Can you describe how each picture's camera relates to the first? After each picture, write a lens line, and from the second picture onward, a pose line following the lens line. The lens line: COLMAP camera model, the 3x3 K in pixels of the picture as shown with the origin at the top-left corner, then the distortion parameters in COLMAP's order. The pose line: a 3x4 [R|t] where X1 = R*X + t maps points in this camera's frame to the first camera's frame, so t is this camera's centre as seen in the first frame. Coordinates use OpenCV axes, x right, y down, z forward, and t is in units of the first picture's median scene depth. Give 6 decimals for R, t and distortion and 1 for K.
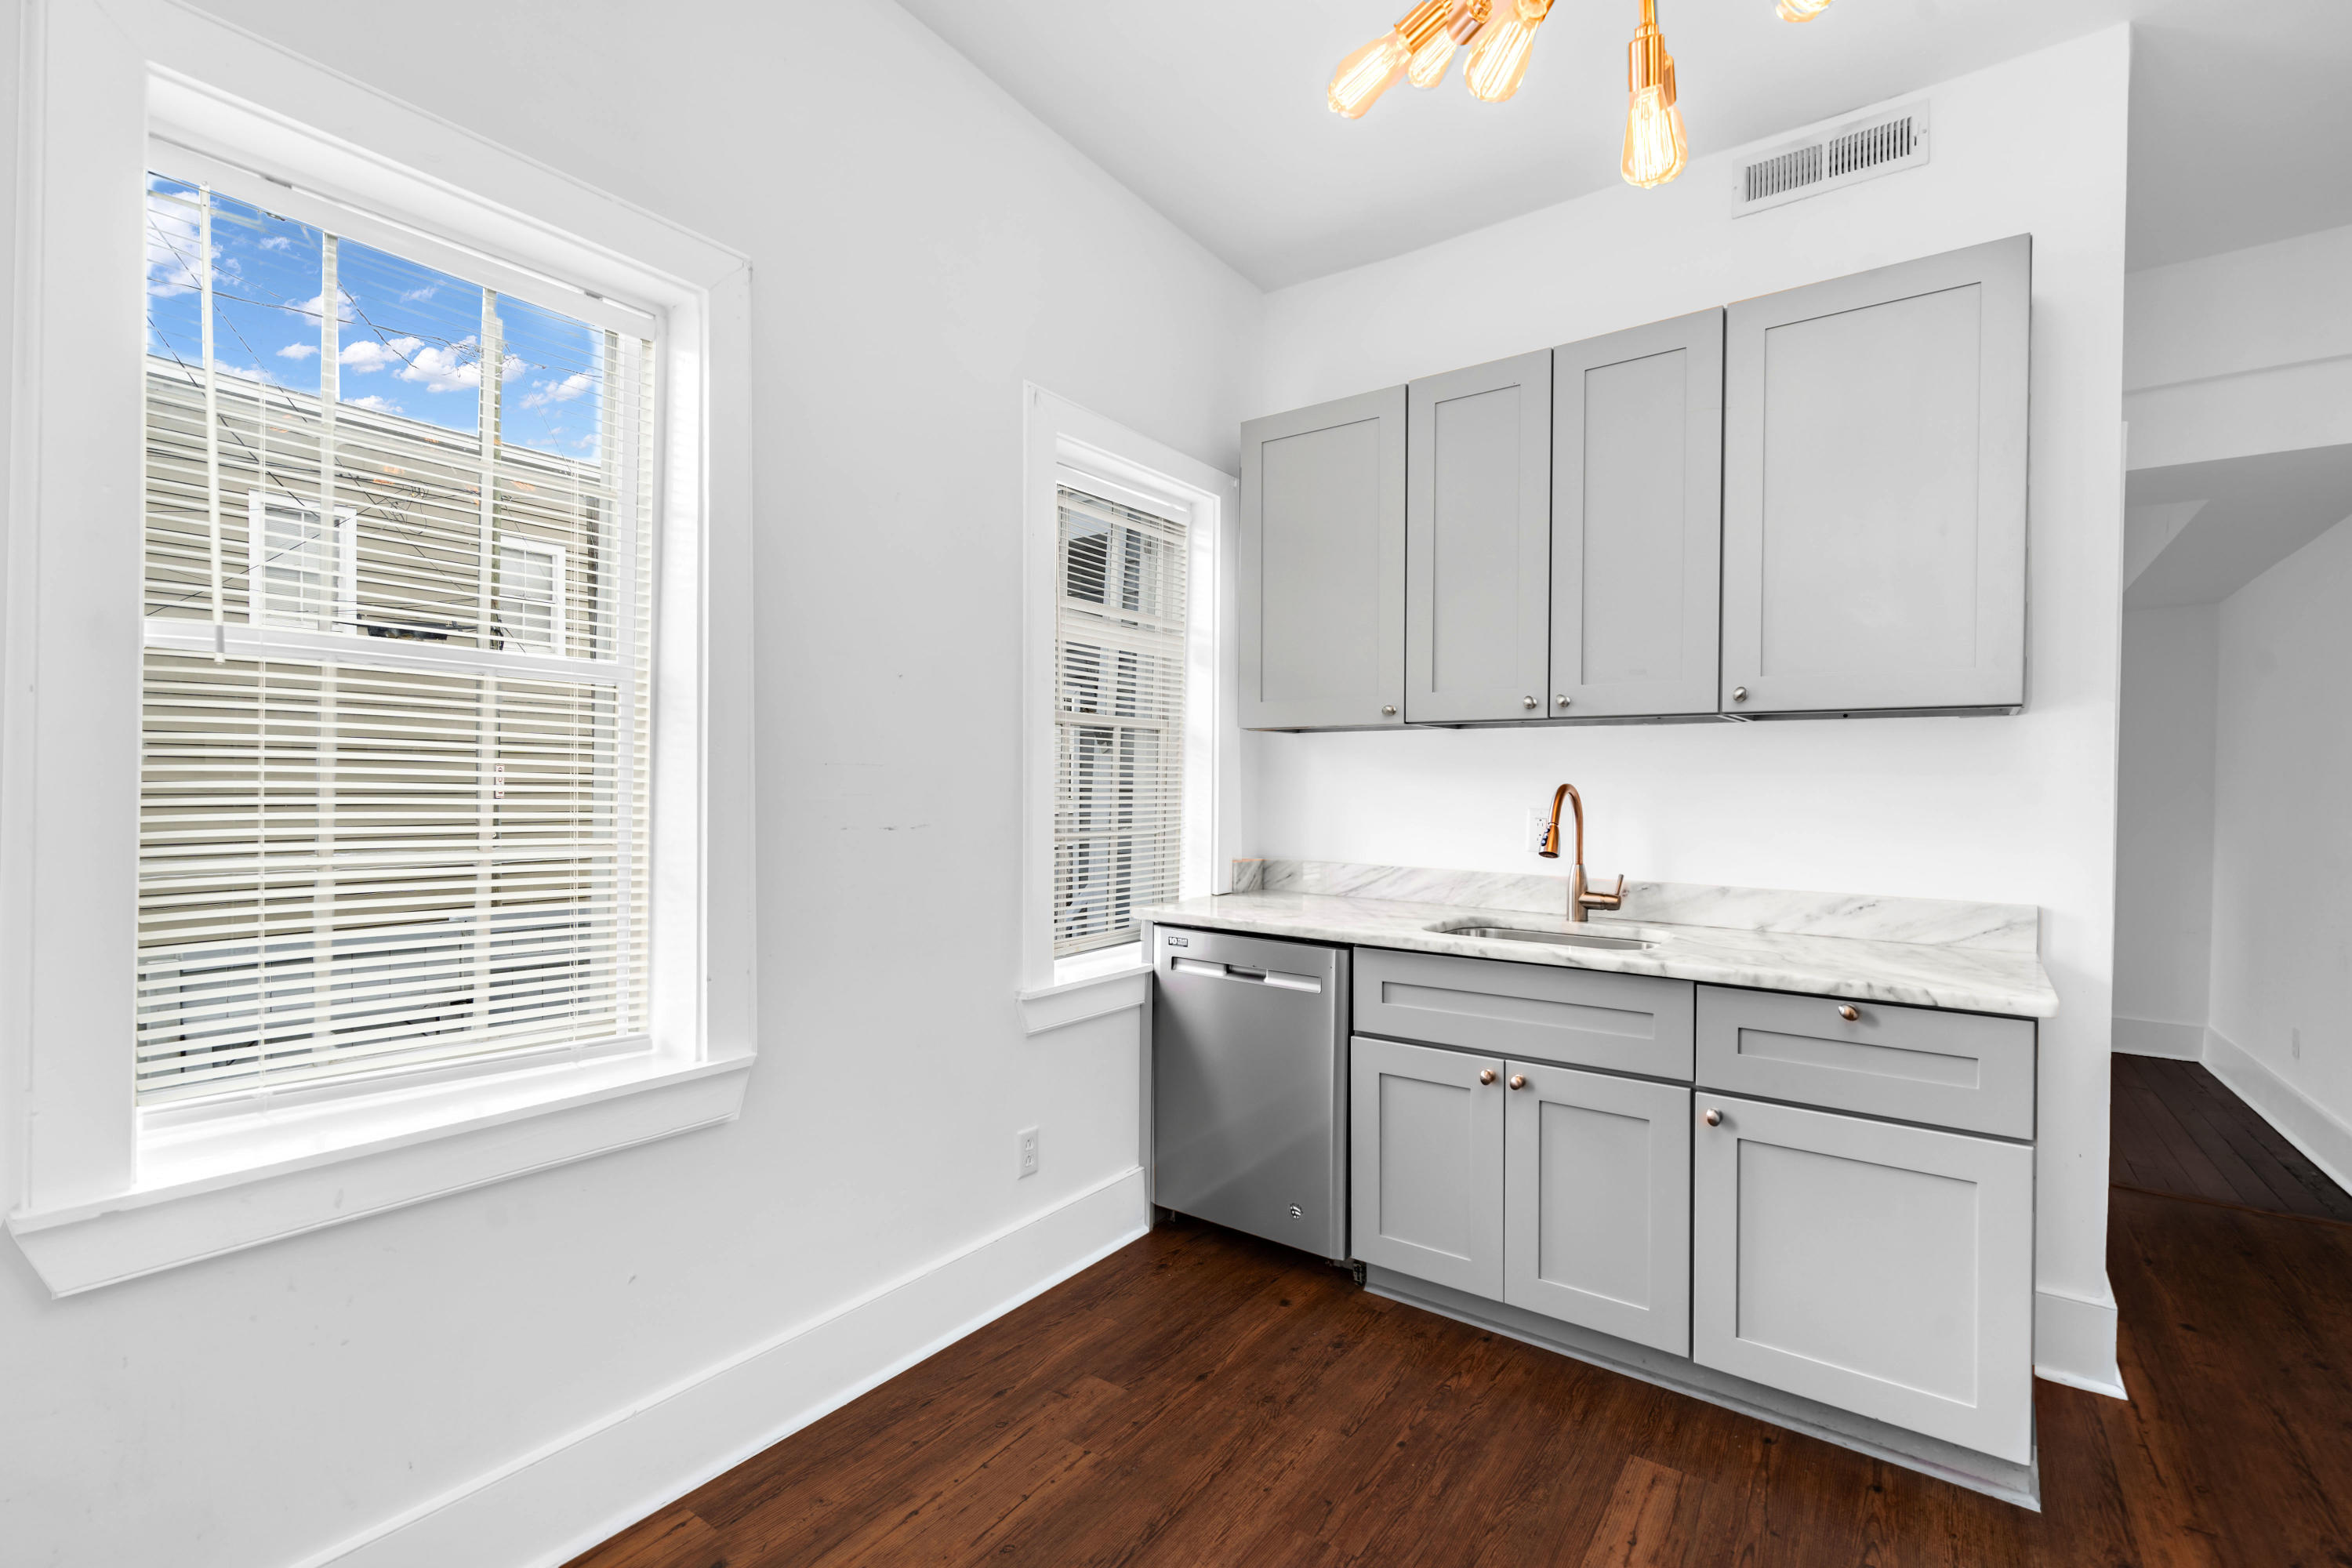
lens RADIAL K [[1075.6, 0, 1183.7], [0, 1075.6, 785.8], [0, 0, 1]] dist [0.004809, -0.000592]
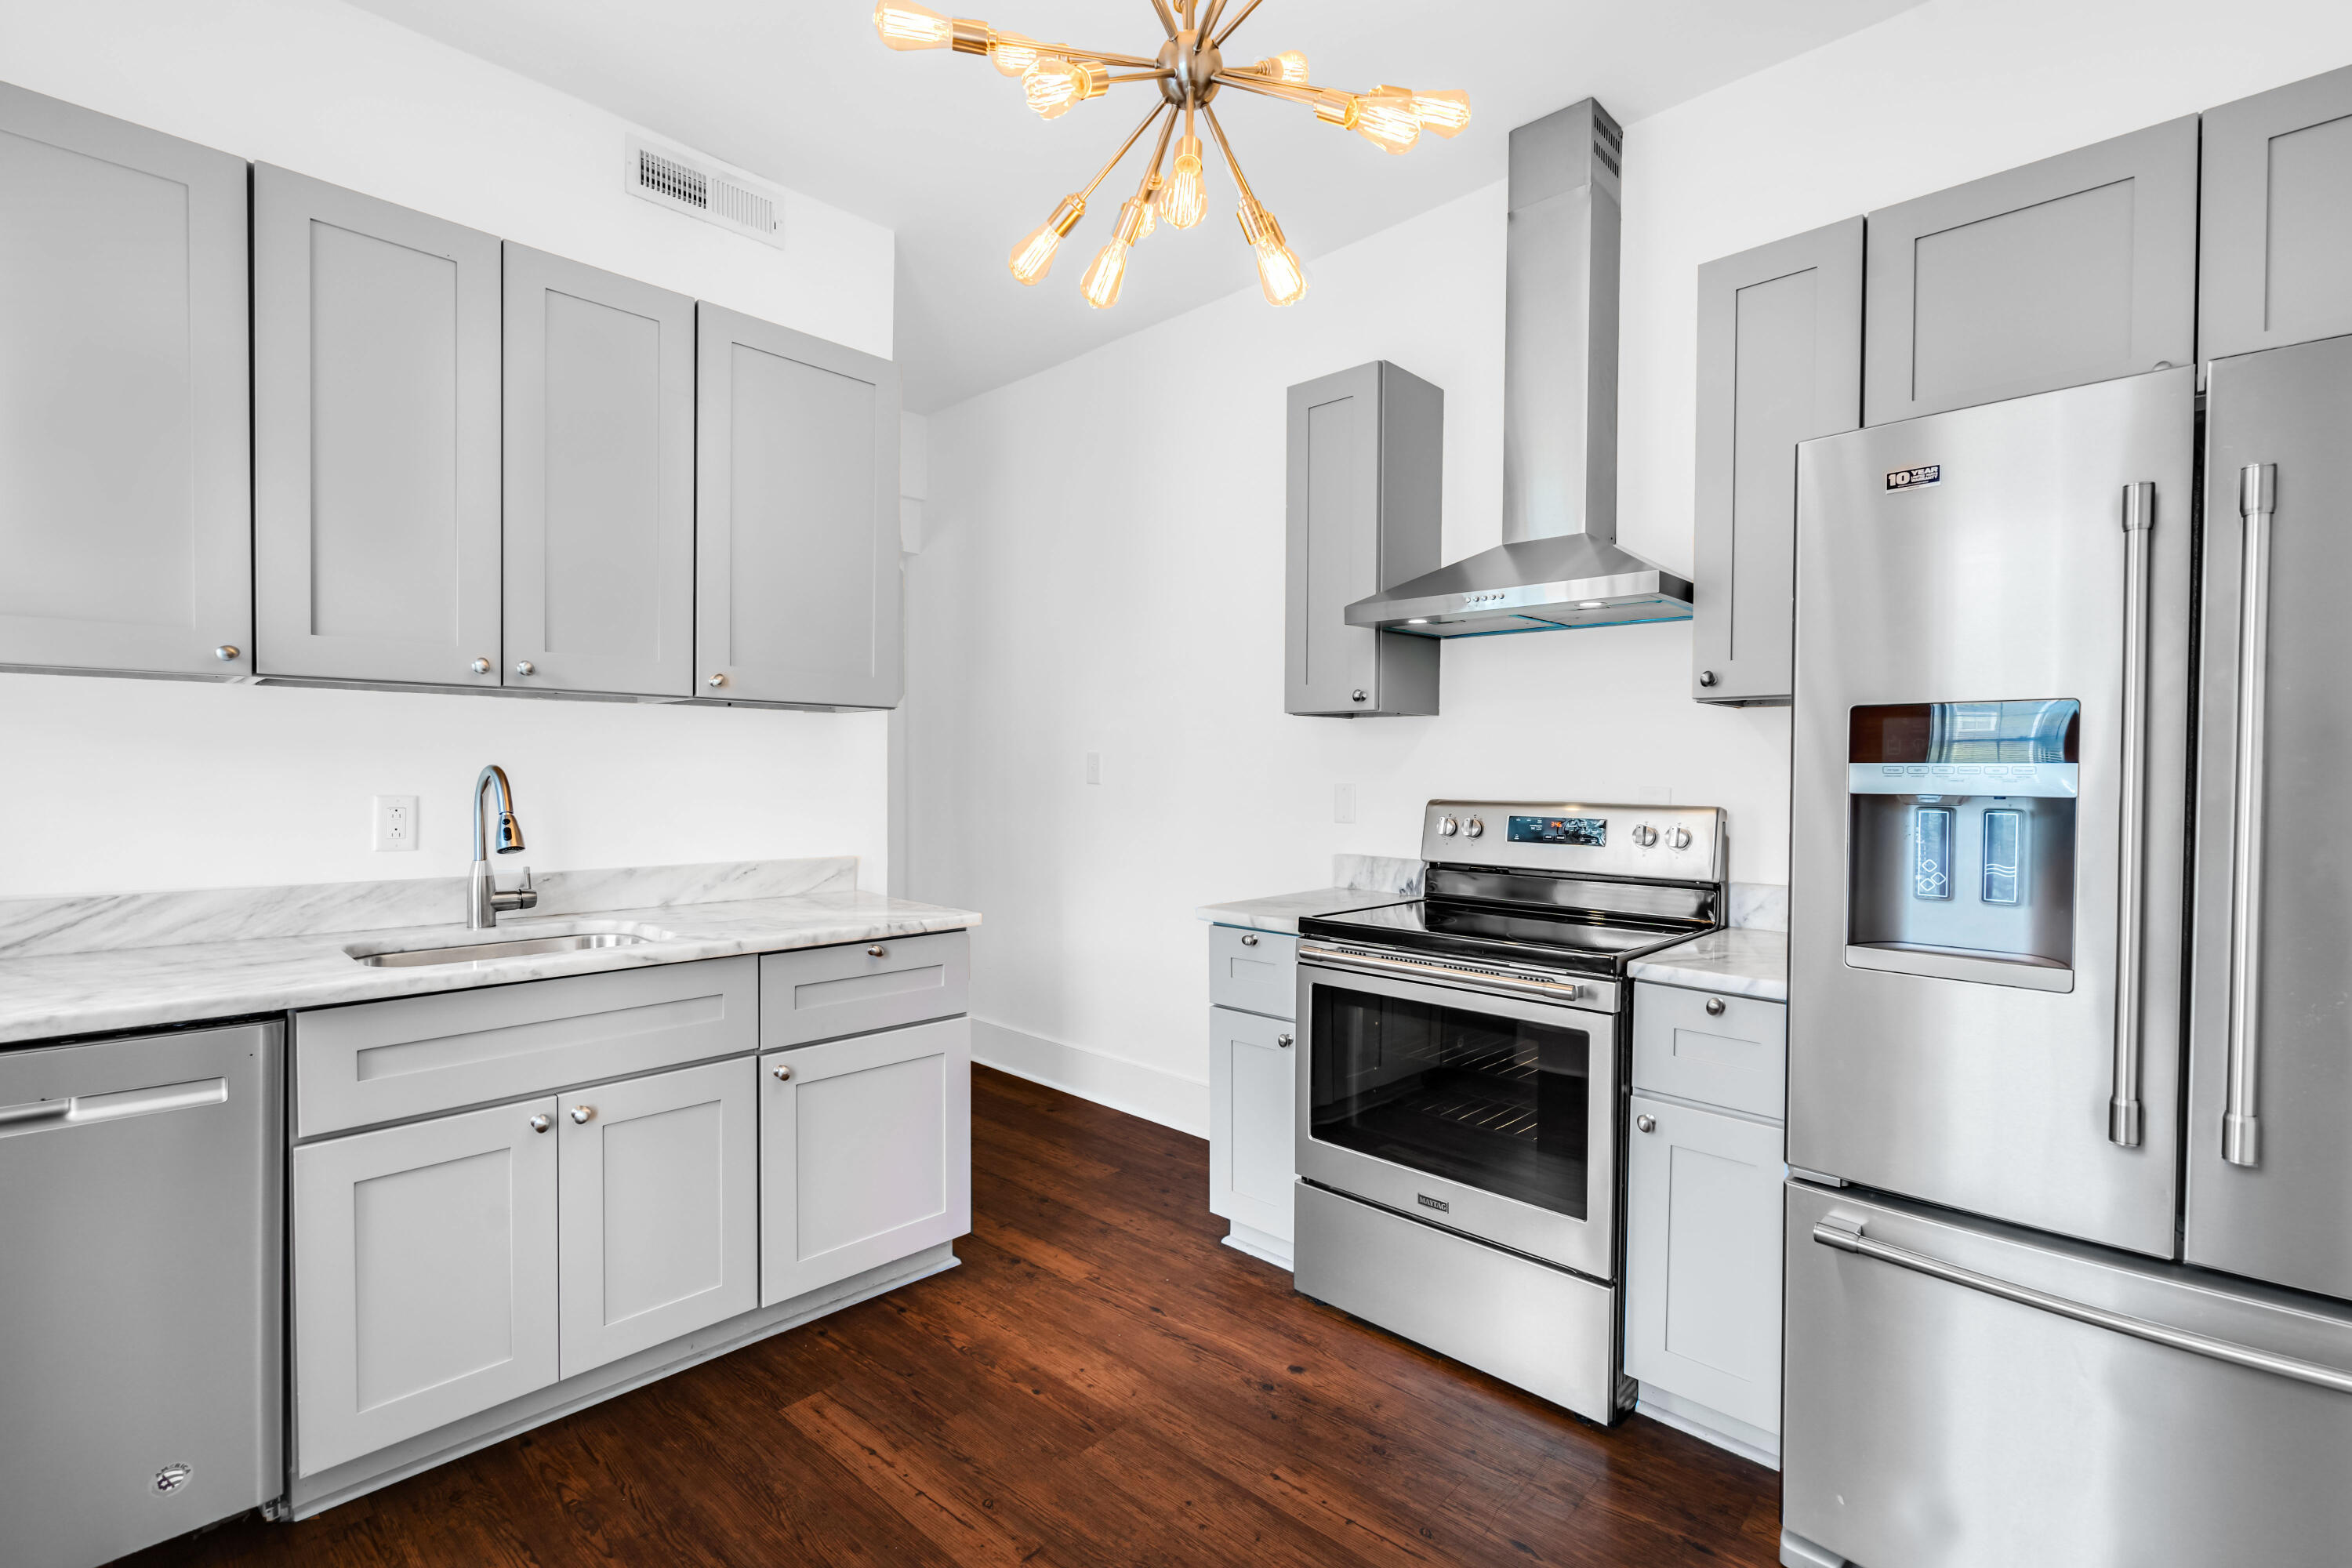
lens RADIAL K [[1075.6, 0, 1183.6], [0, 1075.6, 784.1], [0, 0, 1]] dist [0.004809, -0.000592]
pose [[0.107669, -0.020498, 0.993975, -0.487846], [-0.007408, 0.999743, 0.021420, -0.010267], [-0.994159, -0.009670, 0.107490, 0.432599]]
